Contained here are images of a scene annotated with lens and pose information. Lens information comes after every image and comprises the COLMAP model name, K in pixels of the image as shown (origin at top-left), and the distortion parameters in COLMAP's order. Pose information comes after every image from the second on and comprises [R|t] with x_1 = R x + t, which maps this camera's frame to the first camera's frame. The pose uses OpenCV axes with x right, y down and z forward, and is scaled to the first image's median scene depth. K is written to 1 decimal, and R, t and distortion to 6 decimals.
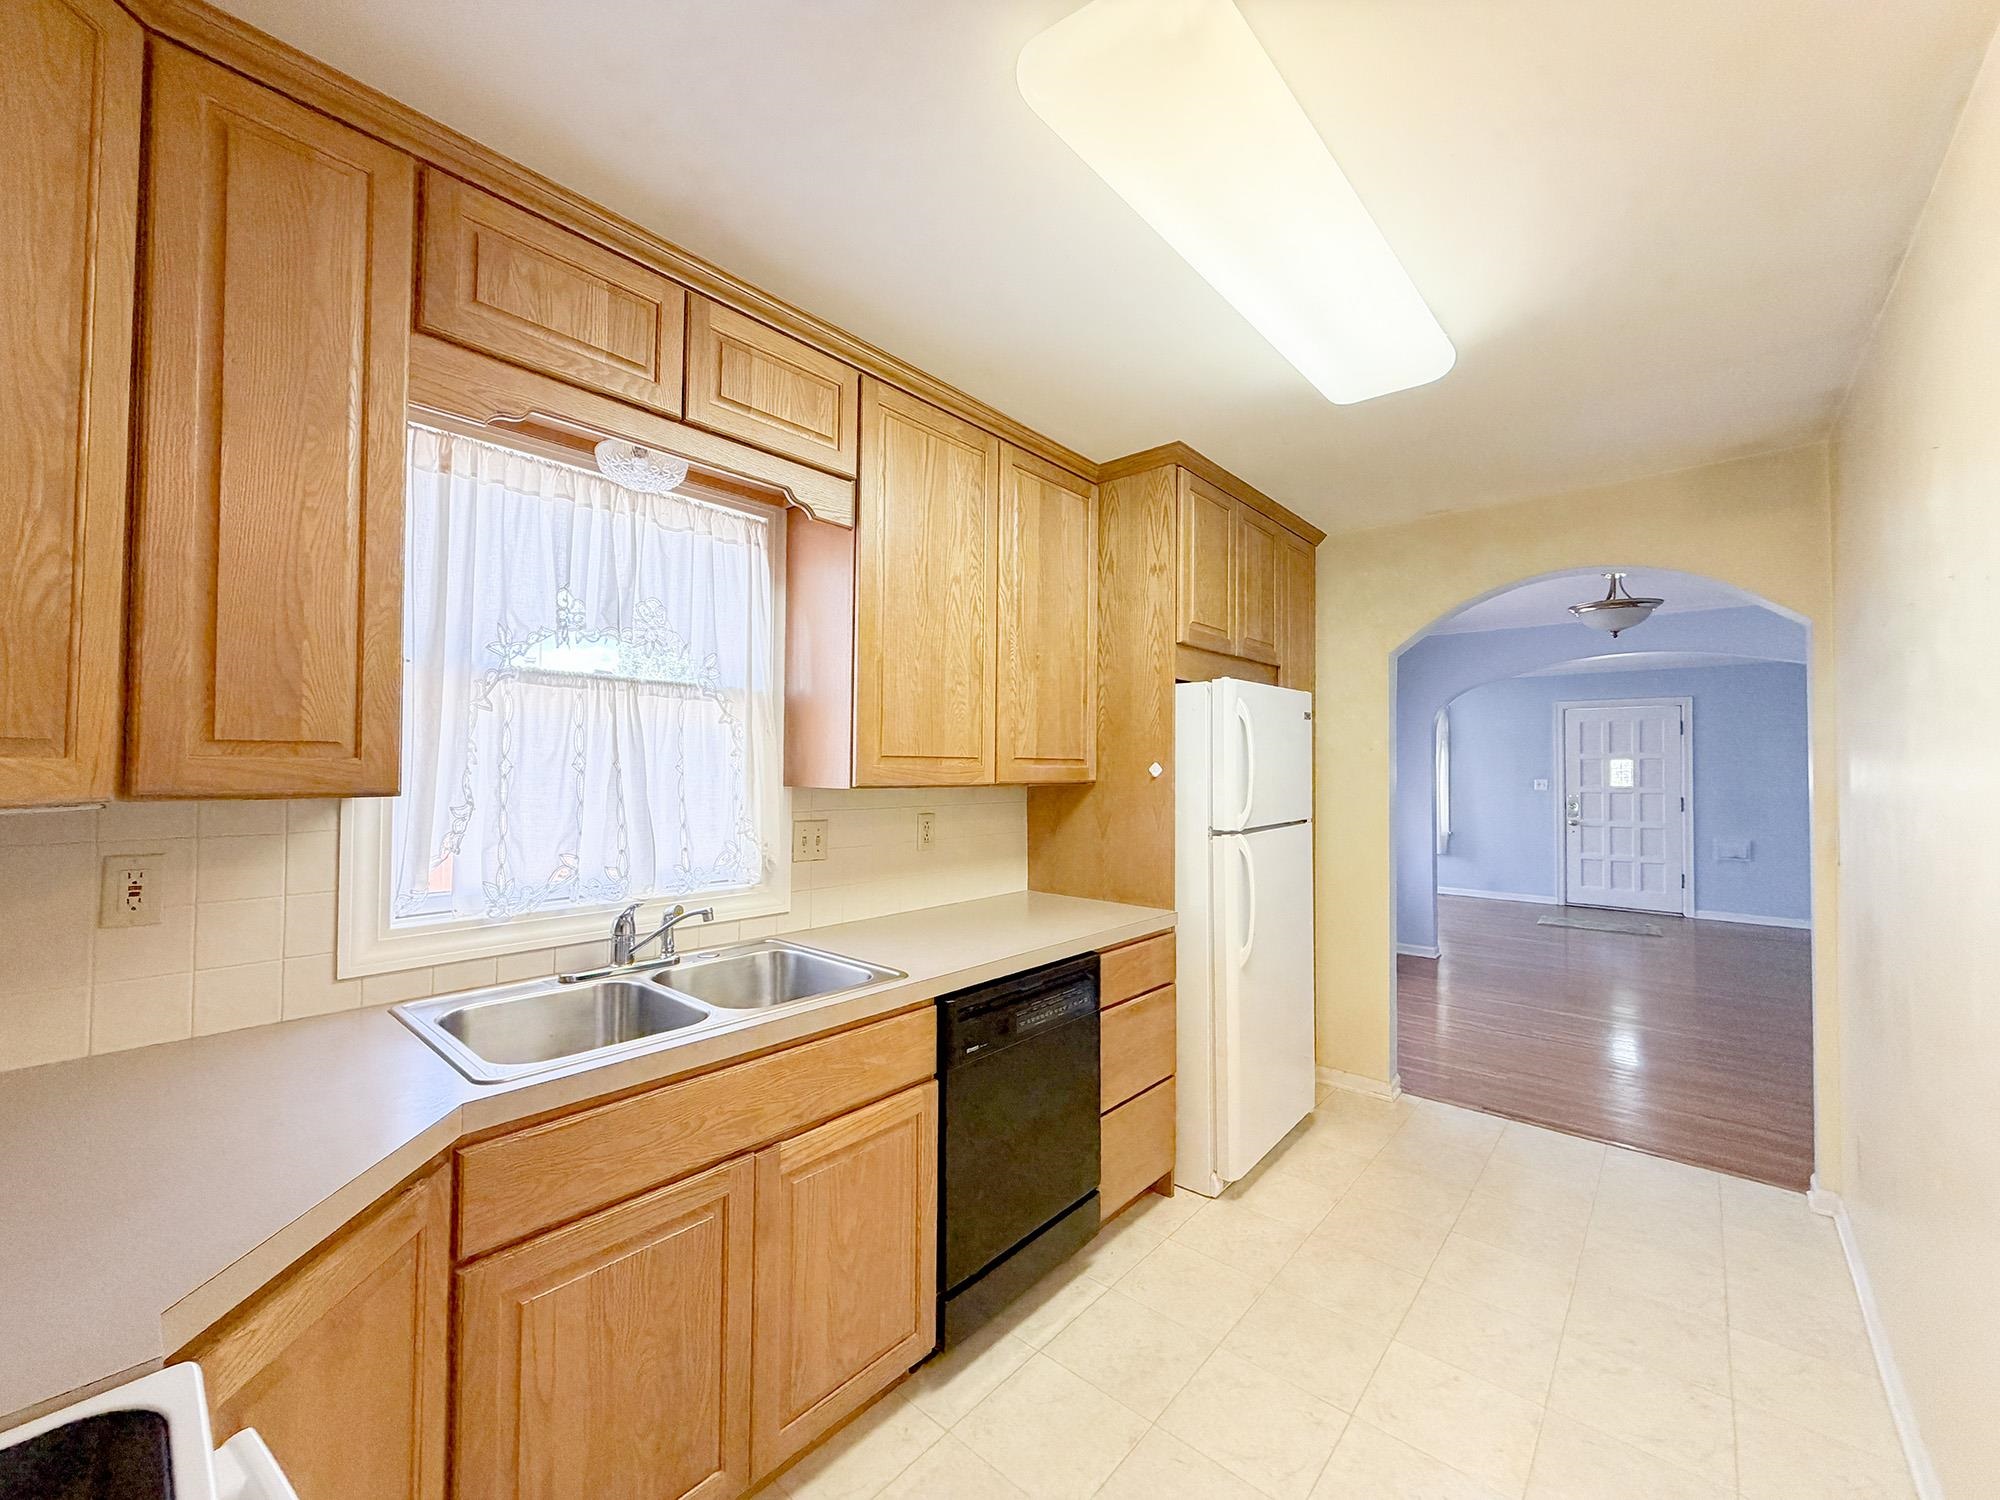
lens RADIAL K [[795.6, 0, 993.0], [0, 795.6, 747.9], [0, 0, 1]] dist [-0.000642, -0.000249]
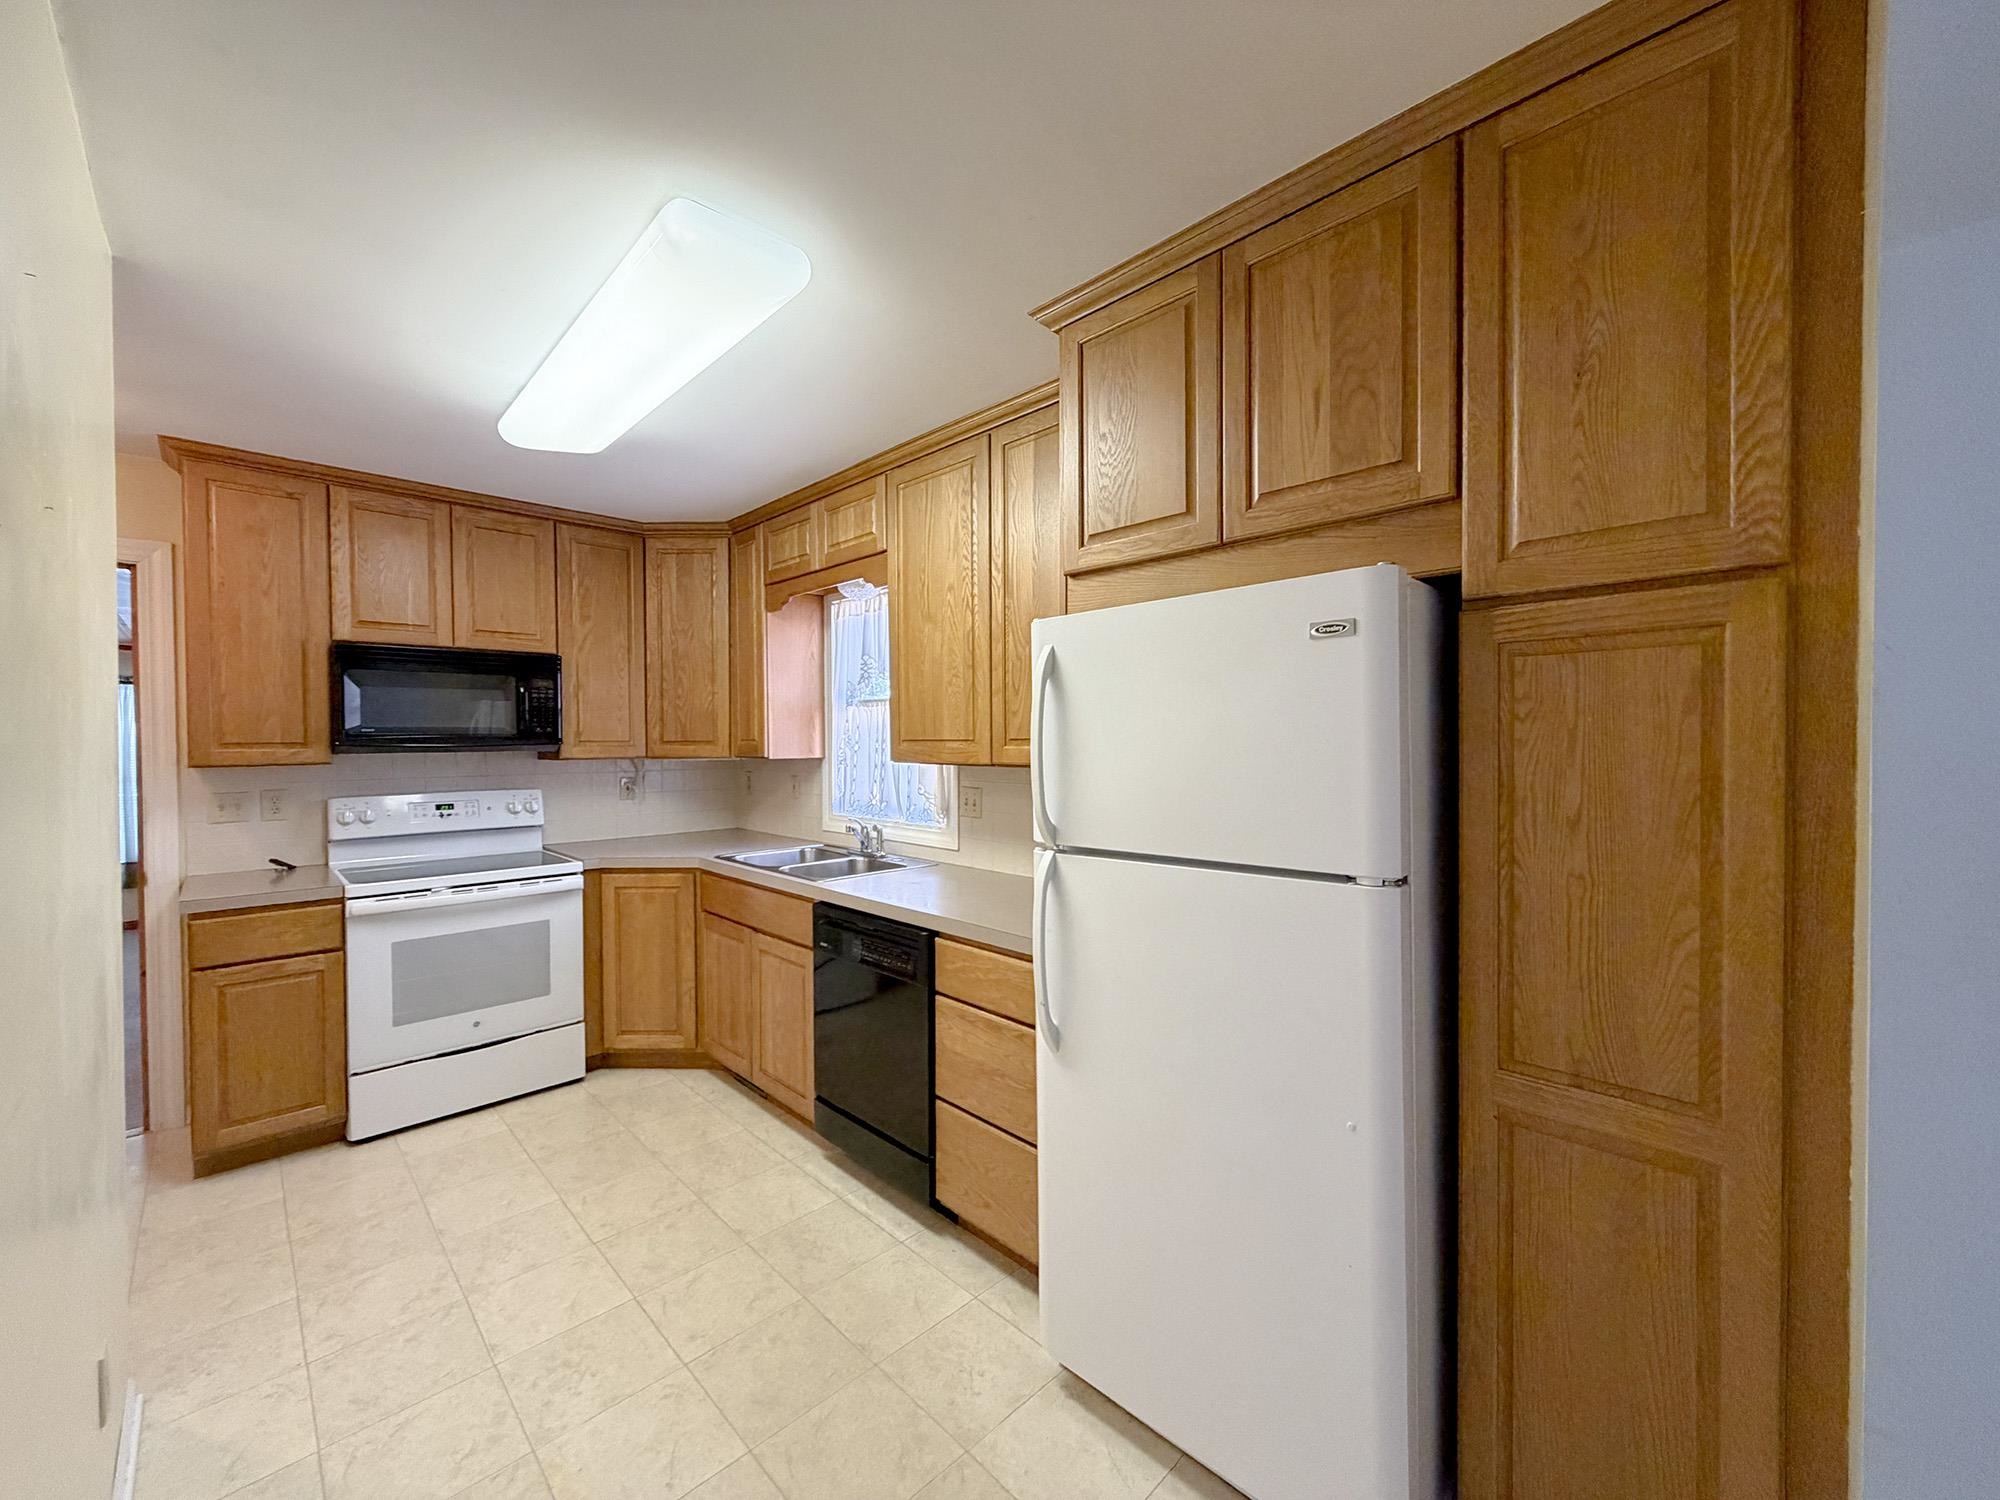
lens RADIAL K [[795.6, 0, 998.6], [0, 795.6, 755.8], [0, 0, 1]] dist [-0.000642, -0.000249]
pose [[-0.069316, 0.011264, -0.997531, 0.341591], [0.023560, 0.999676, 0.009651, 0.007764], [0.997317, -0.022833, -0.069559, 0.351190]]
